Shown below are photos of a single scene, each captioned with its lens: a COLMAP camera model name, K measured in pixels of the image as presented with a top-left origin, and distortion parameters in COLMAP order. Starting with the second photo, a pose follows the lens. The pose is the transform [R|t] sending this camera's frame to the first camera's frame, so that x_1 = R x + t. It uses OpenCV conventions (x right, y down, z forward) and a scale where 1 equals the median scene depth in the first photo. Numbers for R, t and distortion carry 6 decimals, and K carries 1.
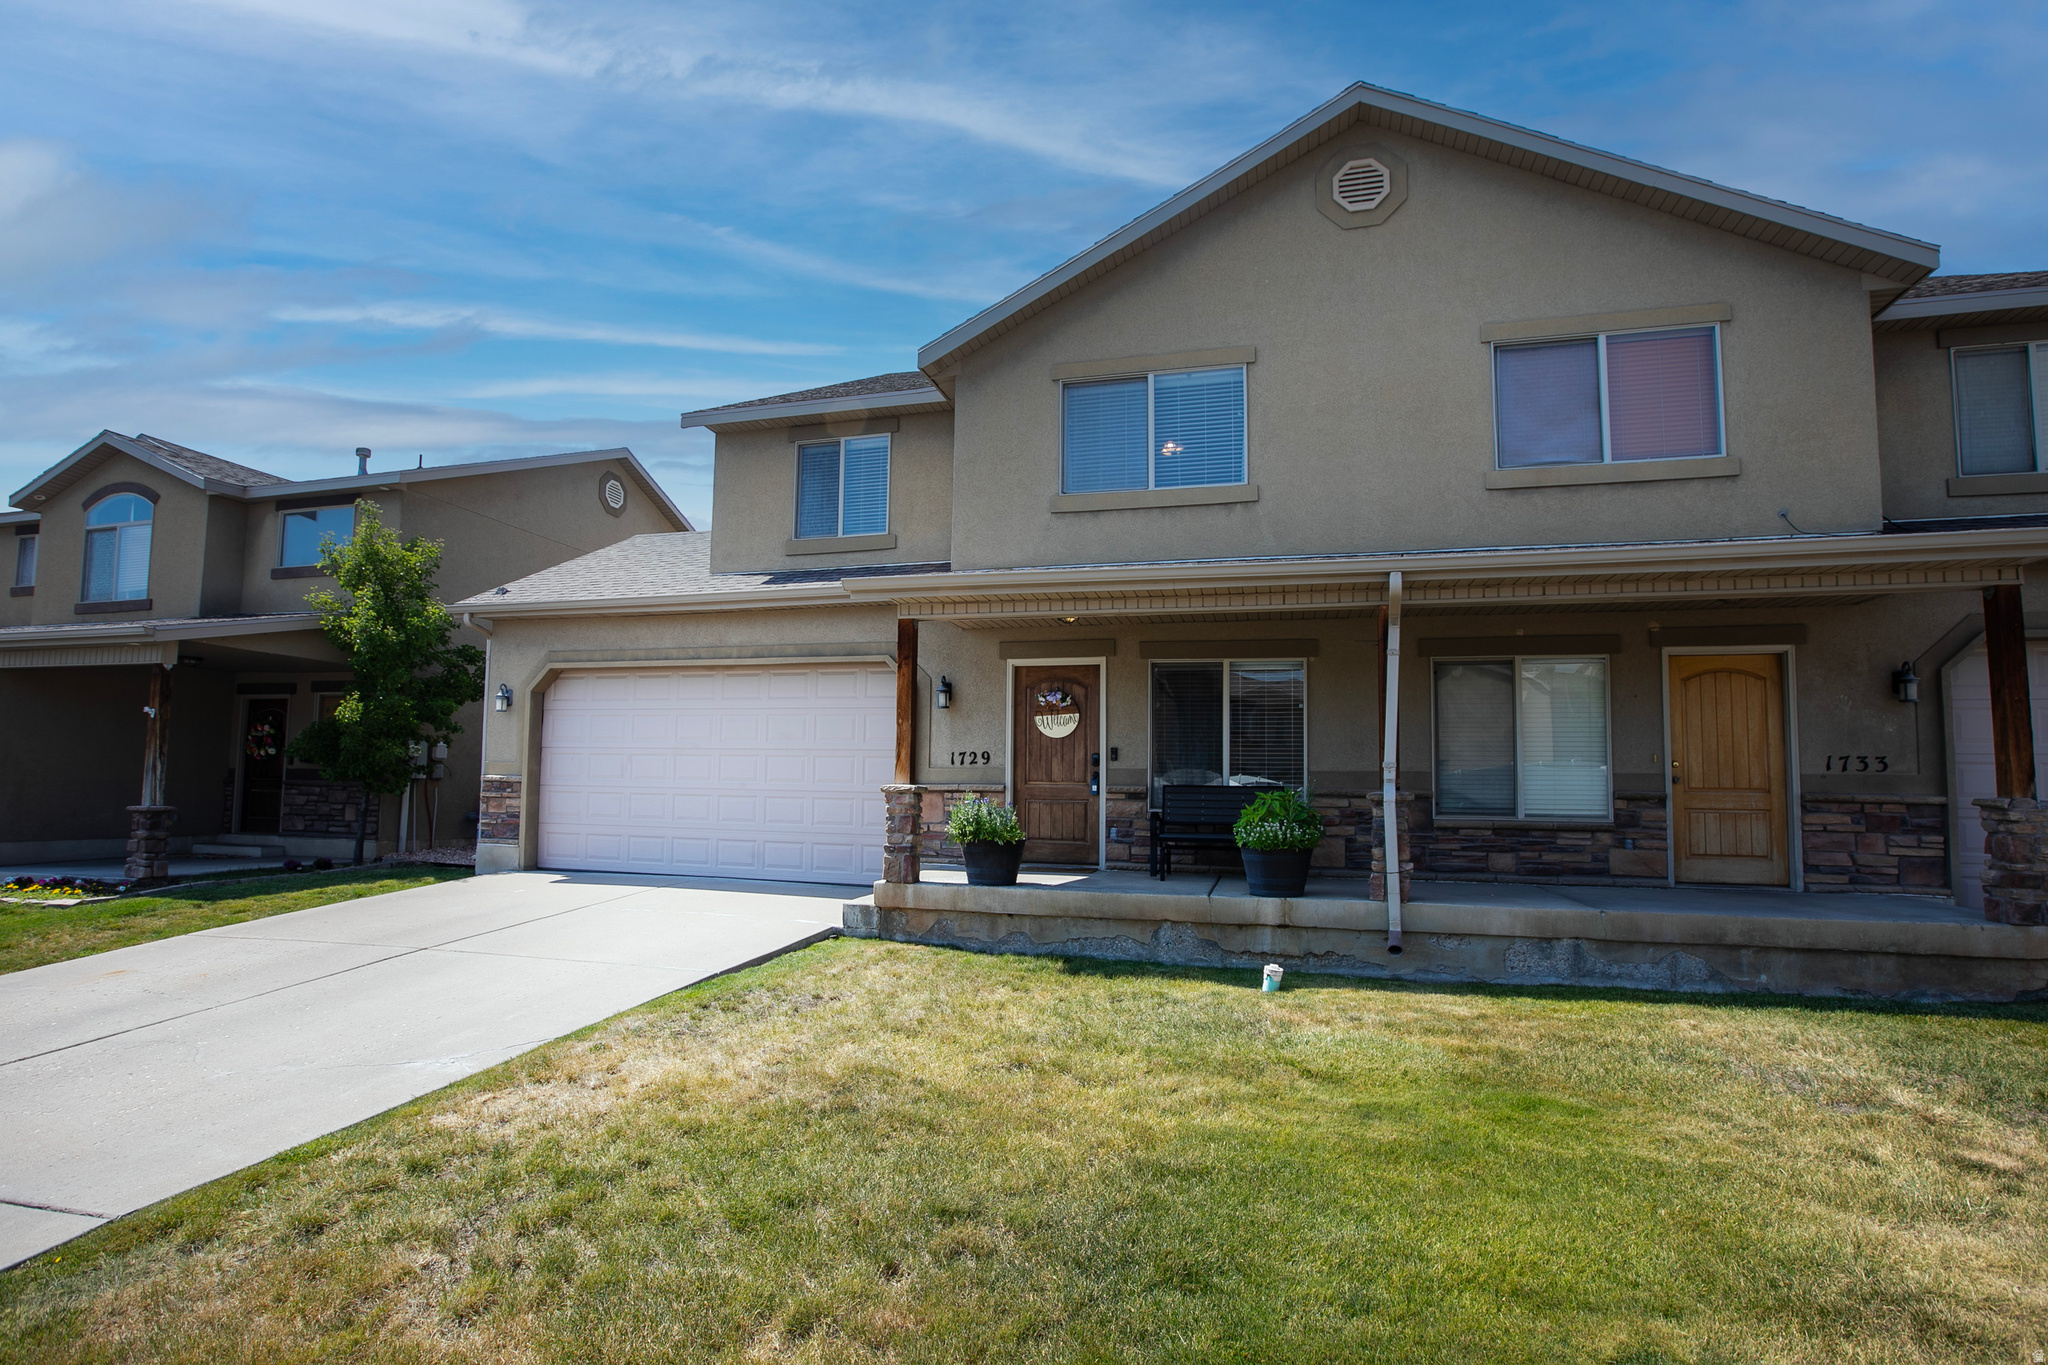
lens RADIAL K [[1011.3, 0, 1024.0], [0, 1011.3, 682.5], [0, 0, 1]] dist [-0.071108, 0.037214]
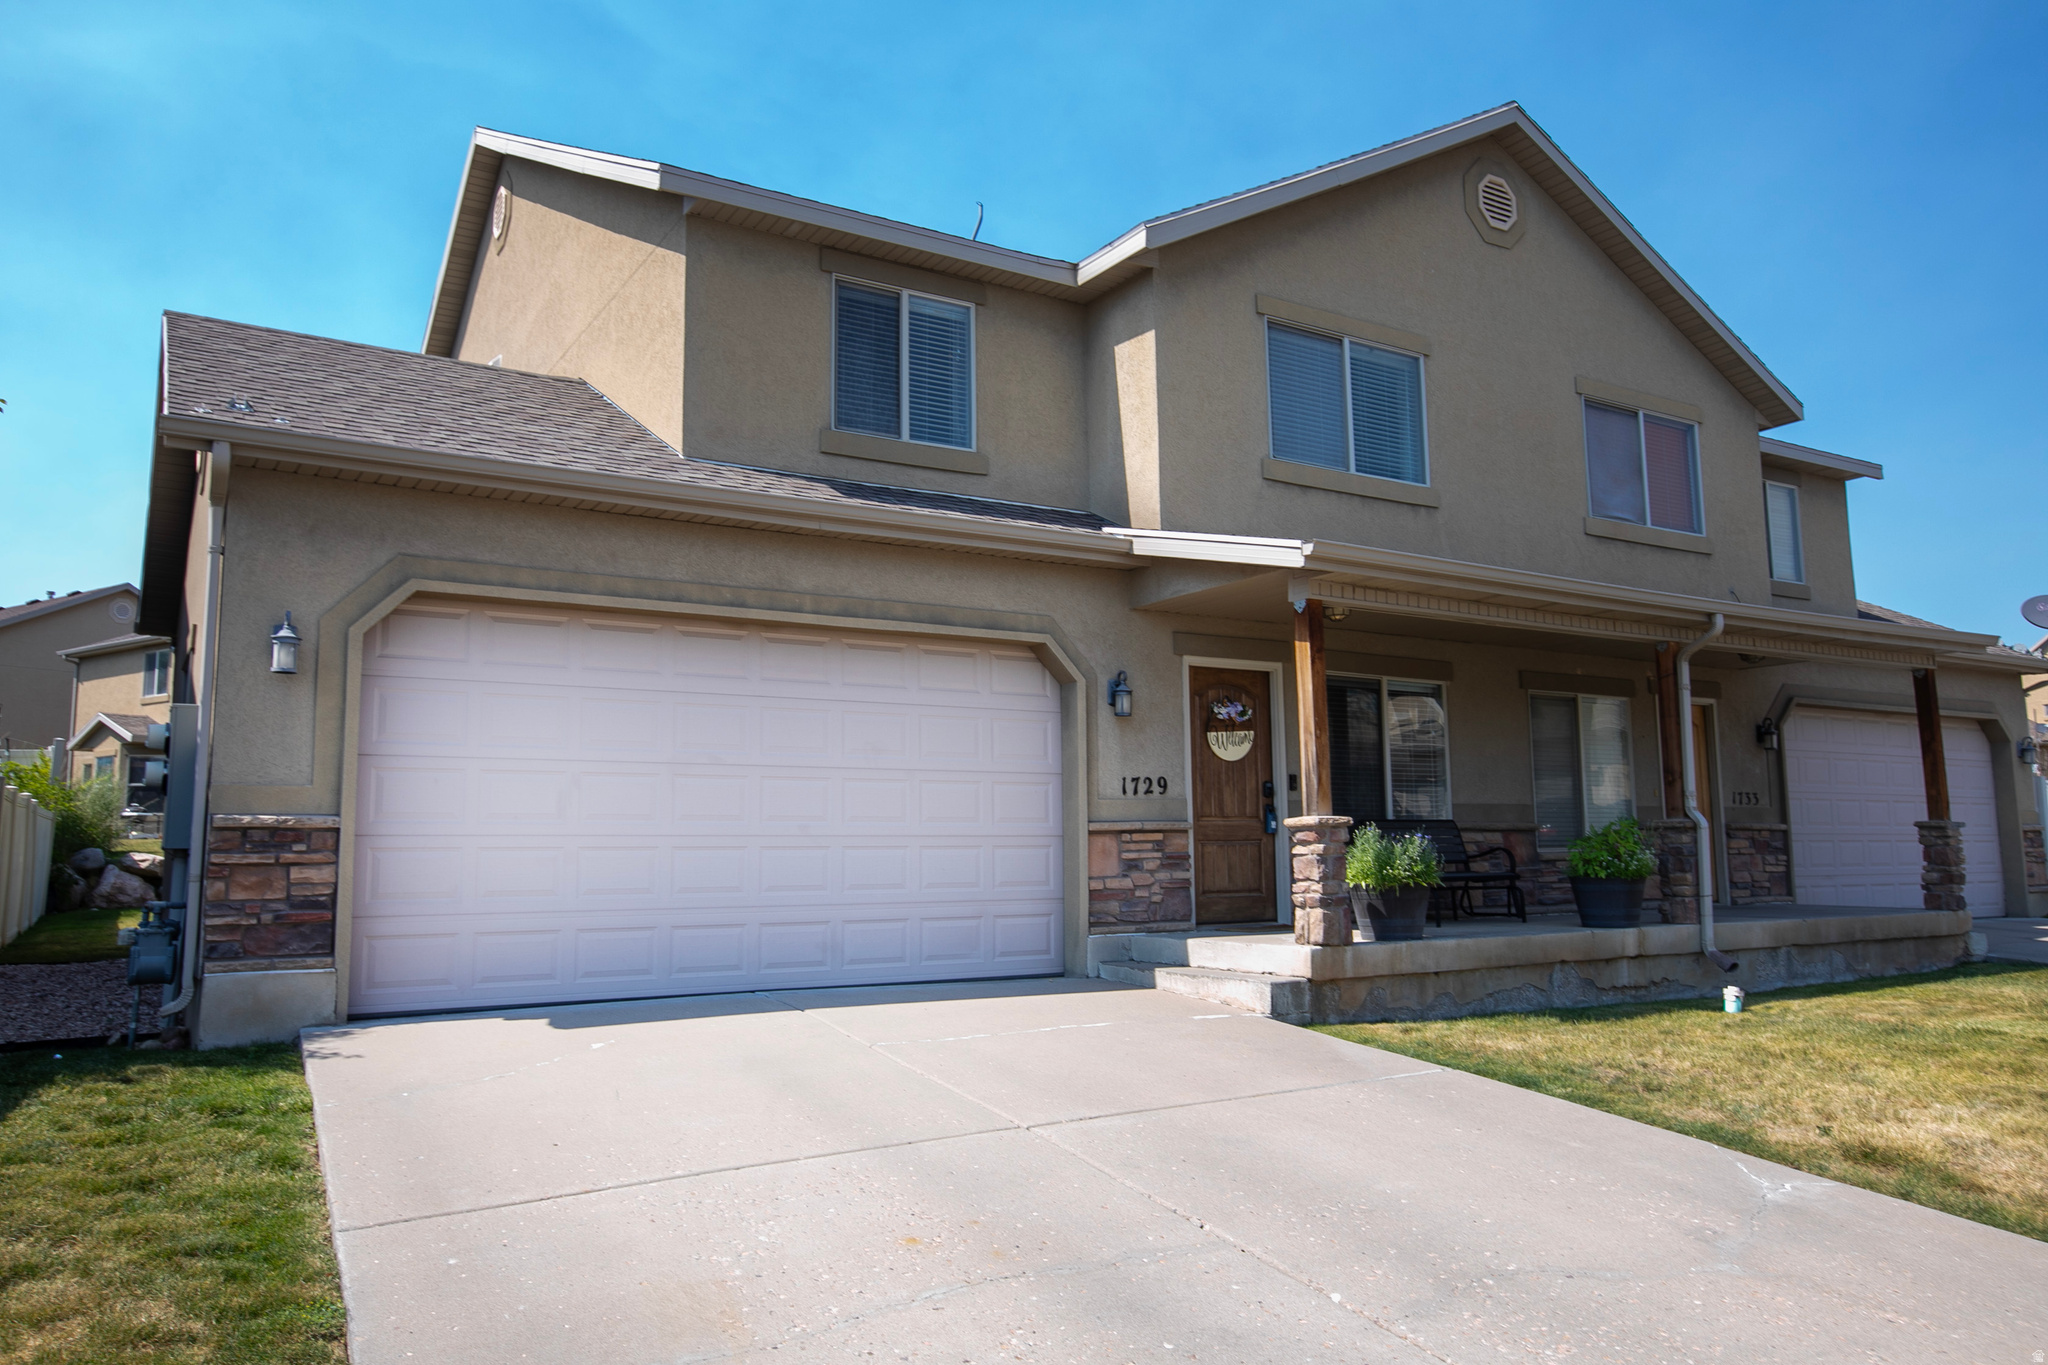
lens RADIAL K [[1481.7, 0, 998.1], [0, 1481.7, 611.1], [0, 0, 1]] dist [-0.042104, 0.066968]
pose [[0.668311, 0.099836, 0.737152, -1.093208], [-0.056924, 0.994911, -0.083138, 0.051993], [-0.741701, 0.013600, 0.670593, 0.420011]]
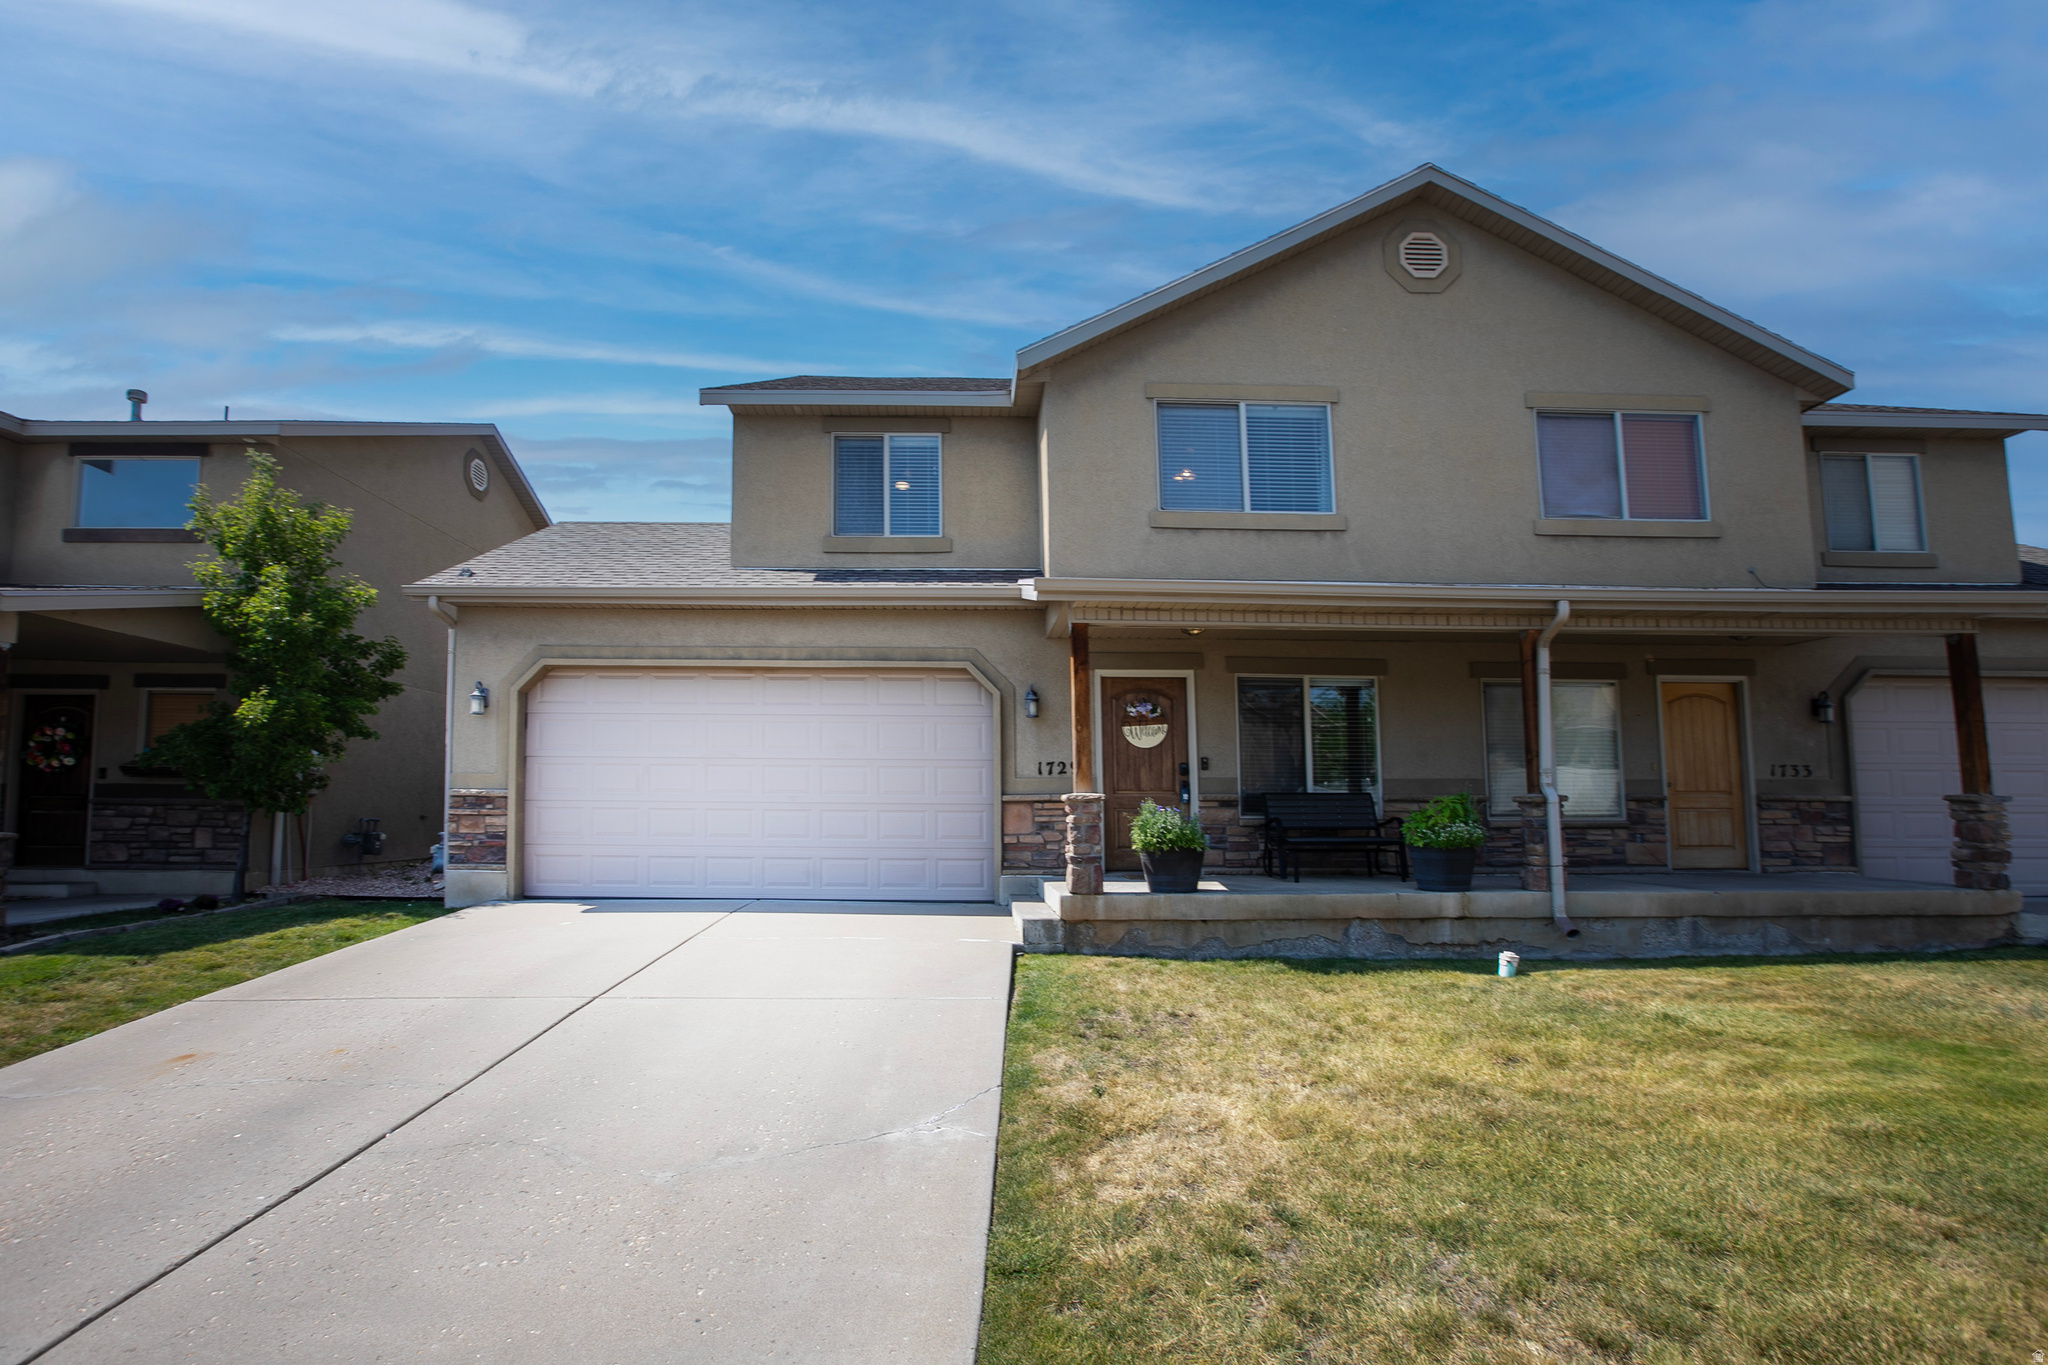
lens RADIAL K [[966.4, 0, 974.4], [0, 966.4, 695.6], [0, 0, 1]] dist [-0.058876, 0.021179]
pose [[0.957253, 0.022233, 0.288397, -0.479768], [-0.020011, 0.999743, -0.010651, 0.018384], [-0.288560, 0.004424, 0.957452, 0.135429]]
